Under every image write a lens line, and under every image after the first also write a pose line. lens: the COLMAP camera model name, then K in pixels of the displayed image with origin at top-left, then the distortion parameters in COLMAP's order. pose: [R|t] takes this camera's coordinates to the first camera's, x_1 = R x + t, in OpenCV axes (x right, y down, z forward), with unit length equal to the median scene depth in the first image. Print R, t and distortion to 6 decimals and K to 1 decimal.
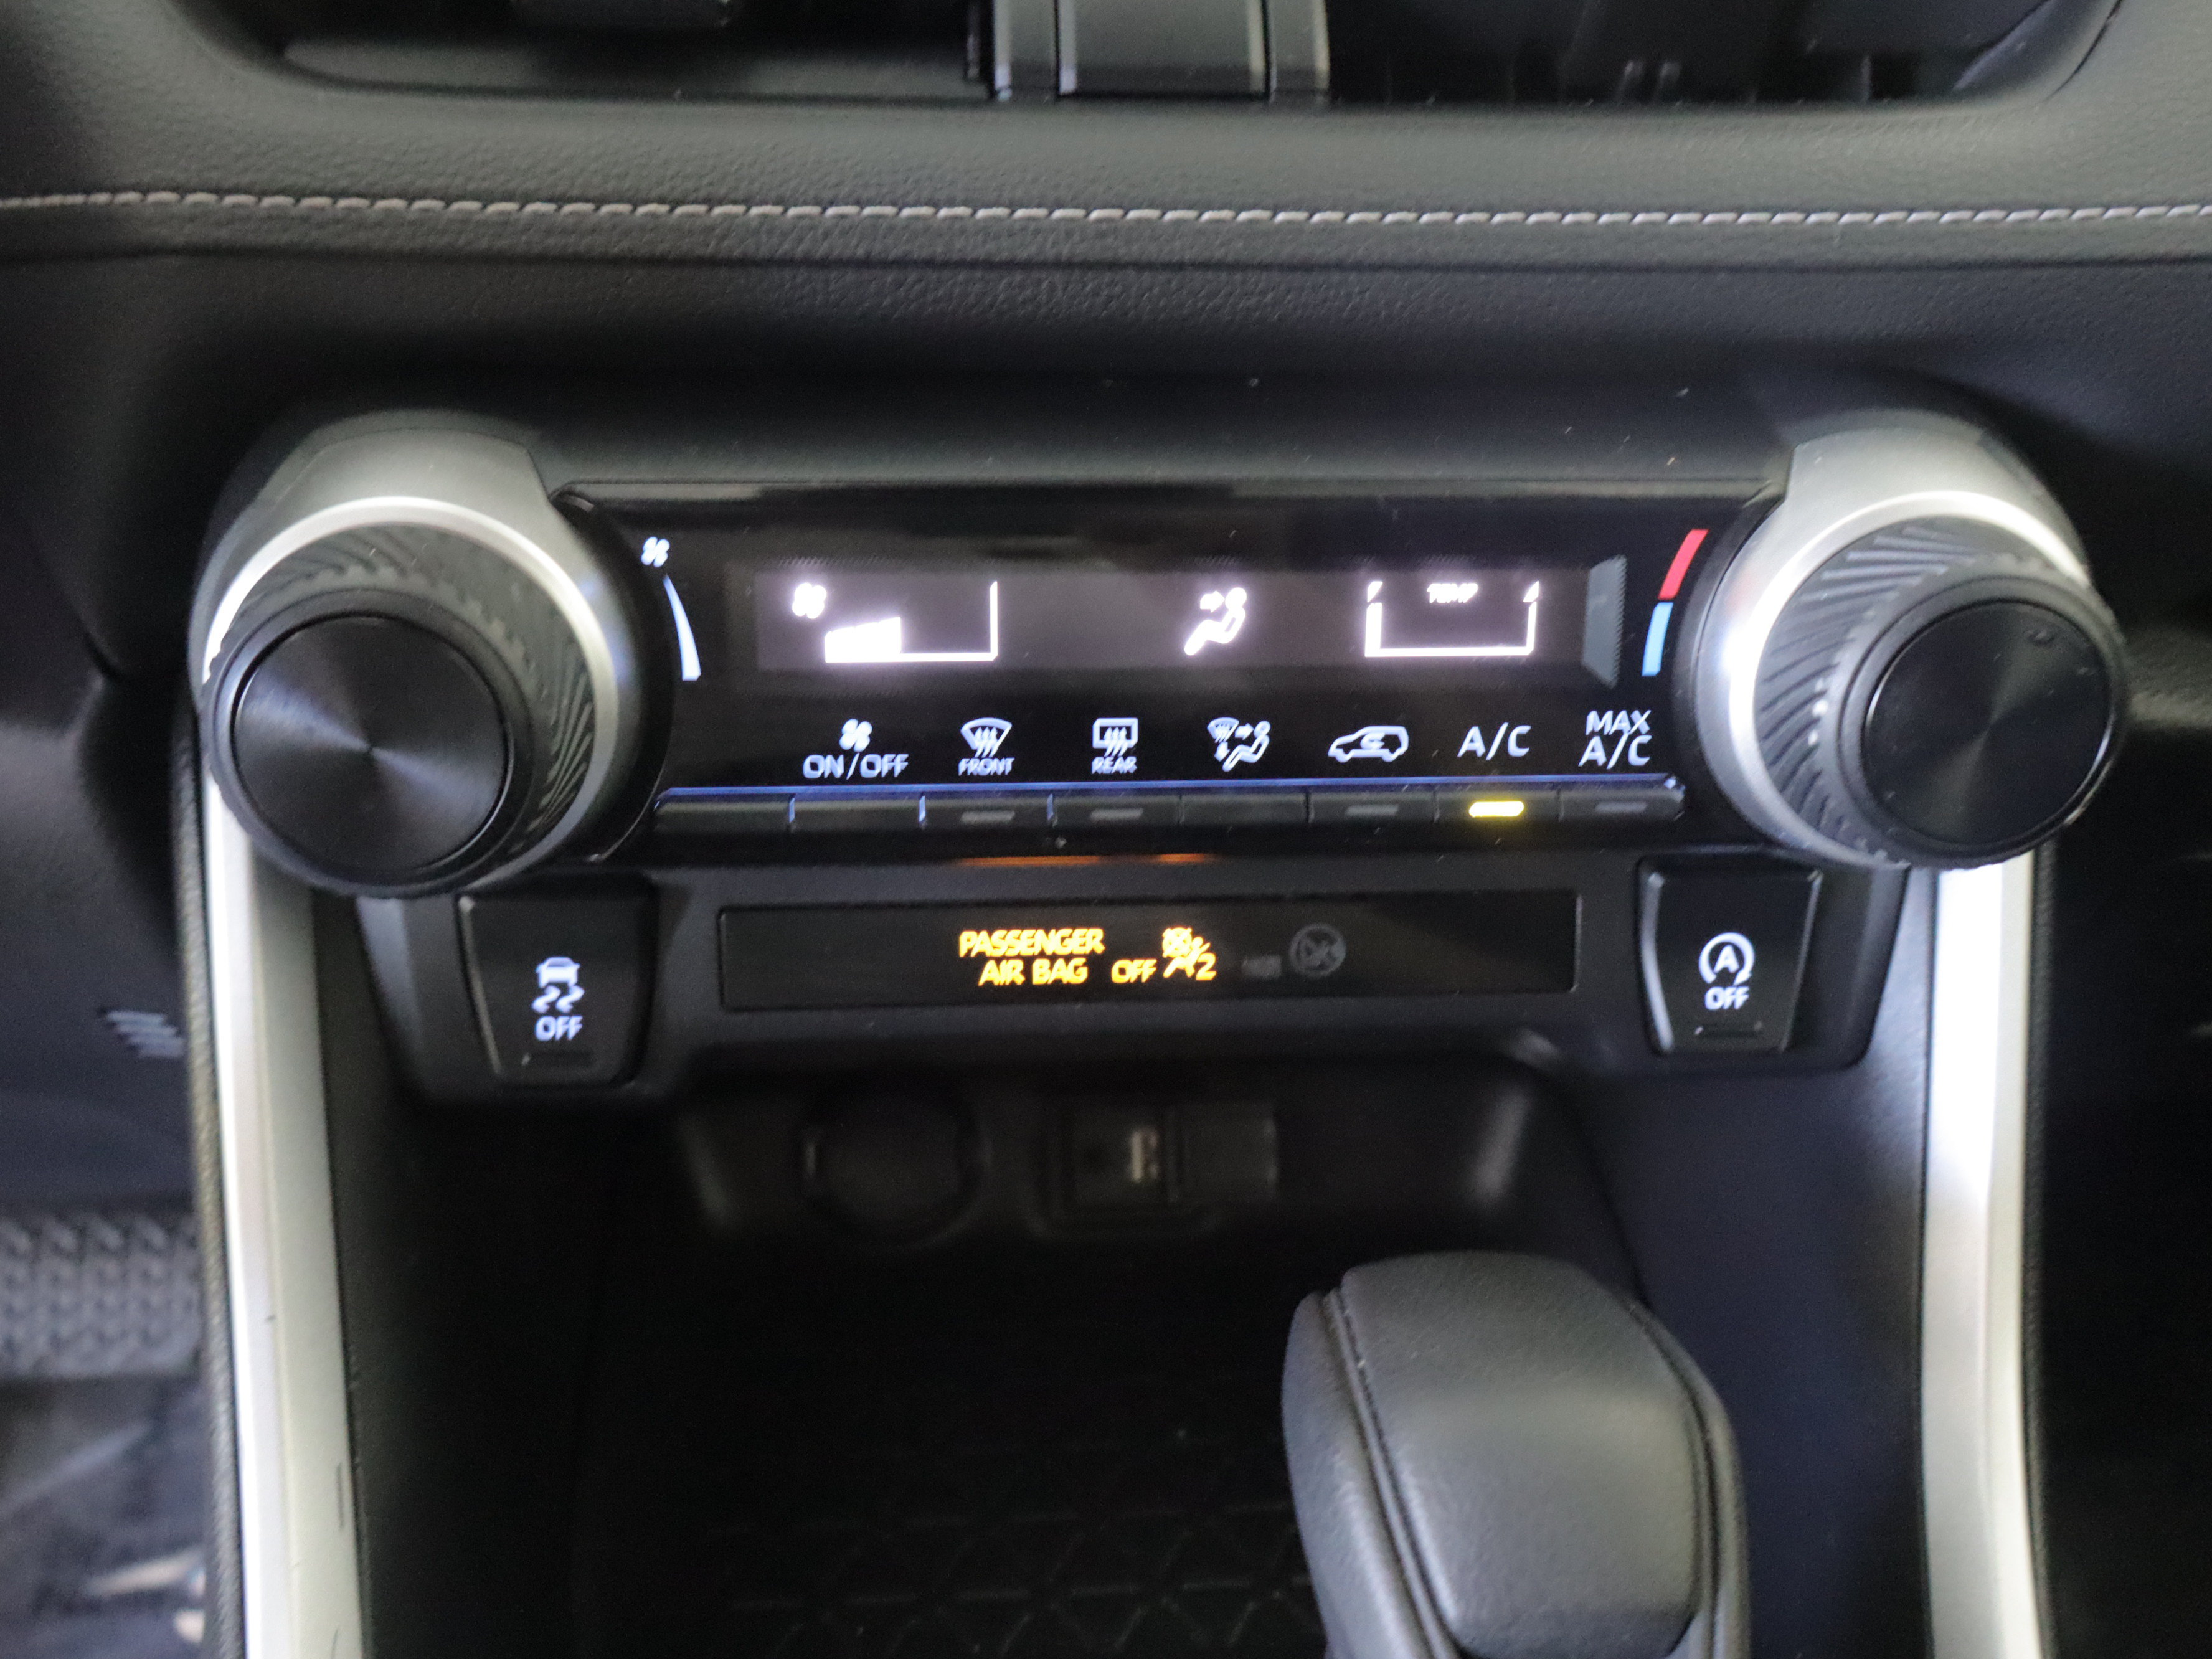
lens RADIAL K [[2085.6, 0, 1106.0], [0, 2085.6, 829.5], [0, 0, 1]] dist [0.018832, 0.010384]
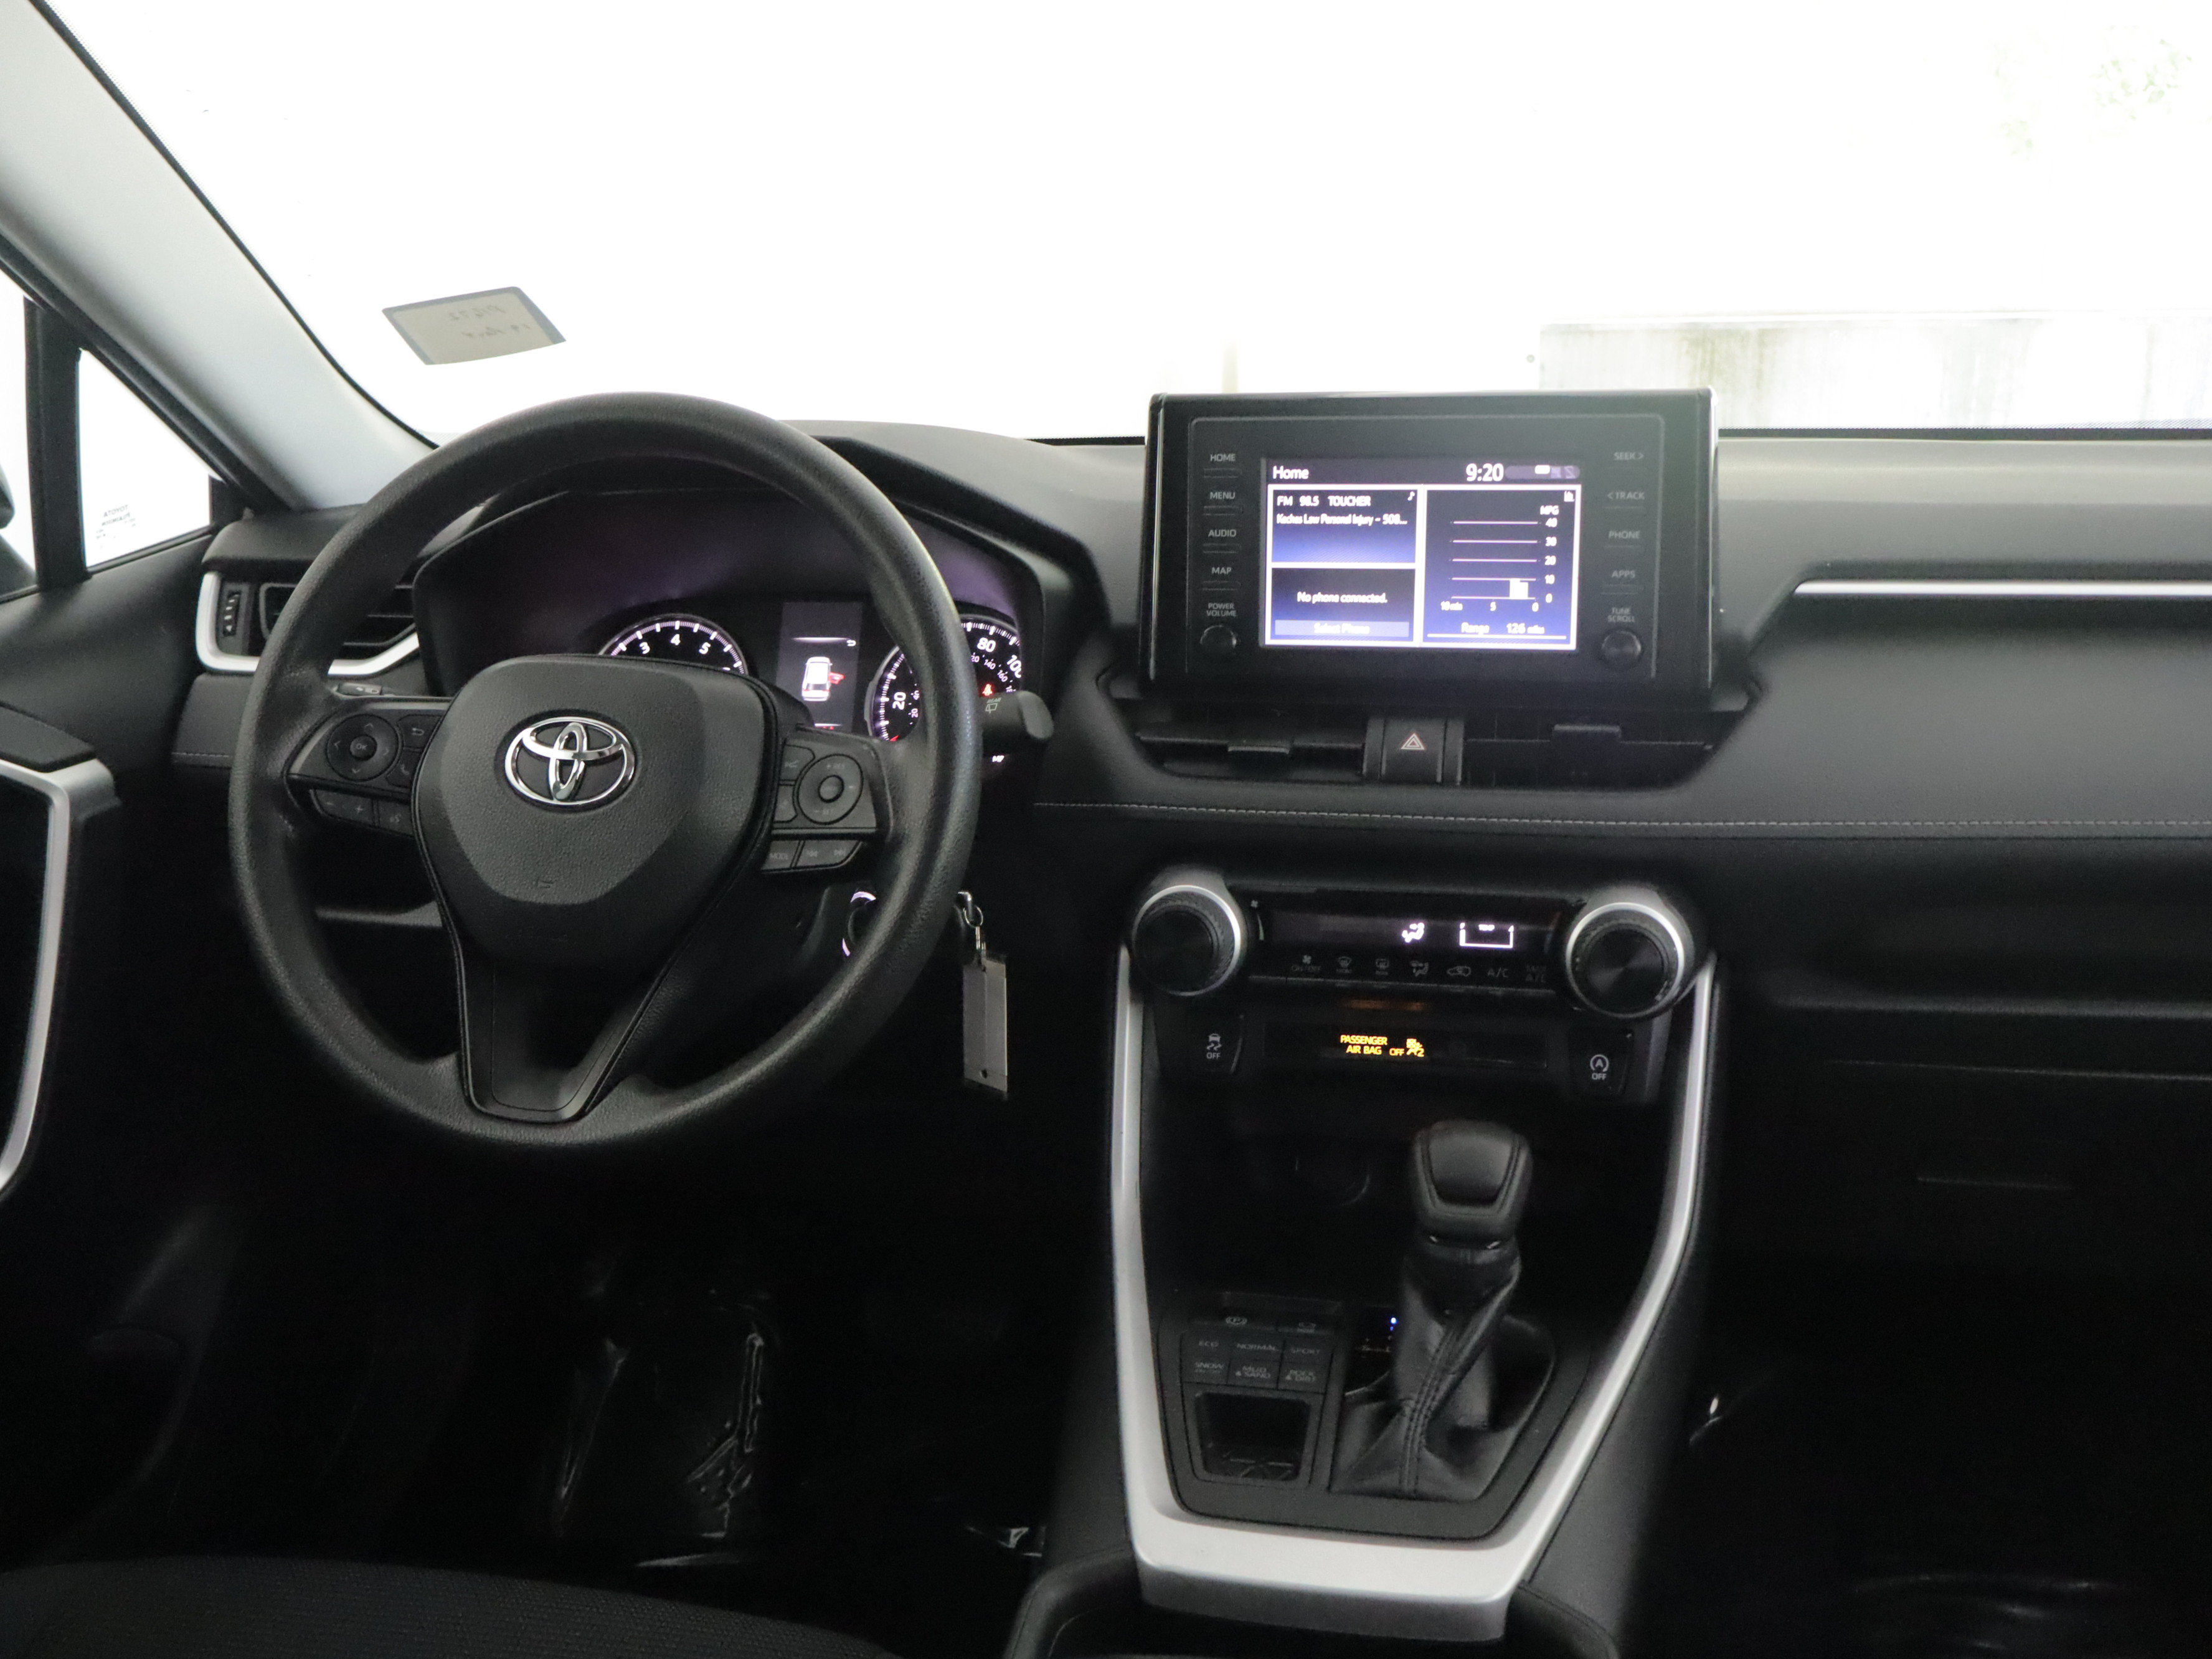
lens RADIAL K [[2085.6, 0, 1106.0], [0, 2085.6, 829.5], [0, 0, 1]] dist [0.018832, 0.010384]
pose [[0.955800, 0.029779, -0.292507, 0.552694], [-0.100334, 0.968174, -0.229286, 0.557942], [0.276369, 0.248500, 0.928368, -2.295595]]
